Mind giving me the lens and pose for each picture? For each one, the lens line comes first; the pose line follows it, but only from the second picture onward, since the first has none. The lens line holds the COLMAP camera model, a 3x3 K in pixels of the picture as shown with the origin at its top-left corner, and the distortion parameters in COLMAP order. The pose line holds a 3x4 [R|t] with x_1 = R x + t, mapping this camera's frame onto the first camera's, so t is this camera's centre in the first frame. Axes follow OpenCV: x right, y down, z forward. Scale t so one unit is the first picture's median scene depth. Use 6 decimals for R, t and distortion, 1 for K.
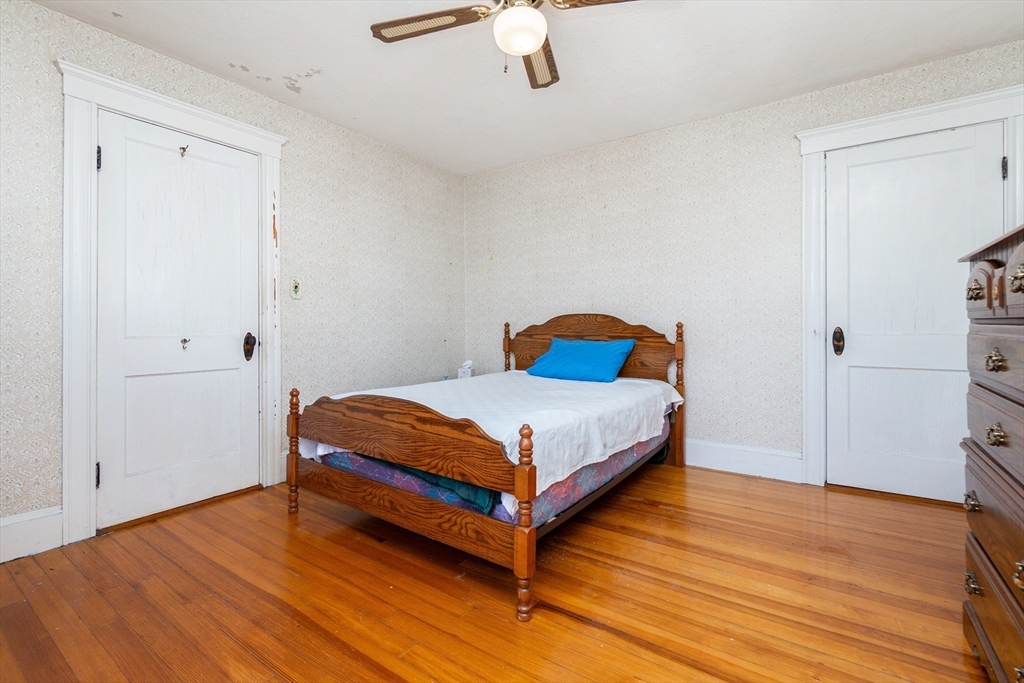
lens RADIAL K [[466.8, 0, 508.9], [0, 466.8, 318.1], [0, 0, 1]] dist [0.001813, 0.000261]
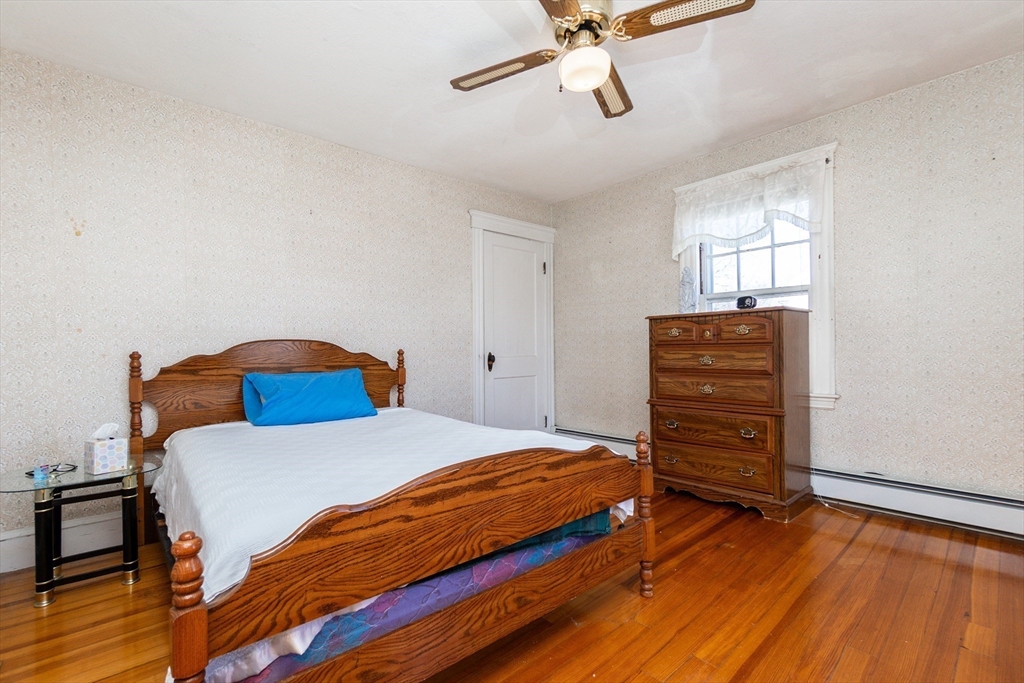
lens RADIAL K [[452.6, 0, 516.9], [0, 452.6, 341.7], [0, 0, 1]] dist [-0.001023, 0.000114]
pose [[0.213952, 0.016074, 0.976712, -0.819398], [0.001709, 0.999857, -0.016829, 0.012995], [-0.976843, 0.005270, 0.213894, 0.751895]]
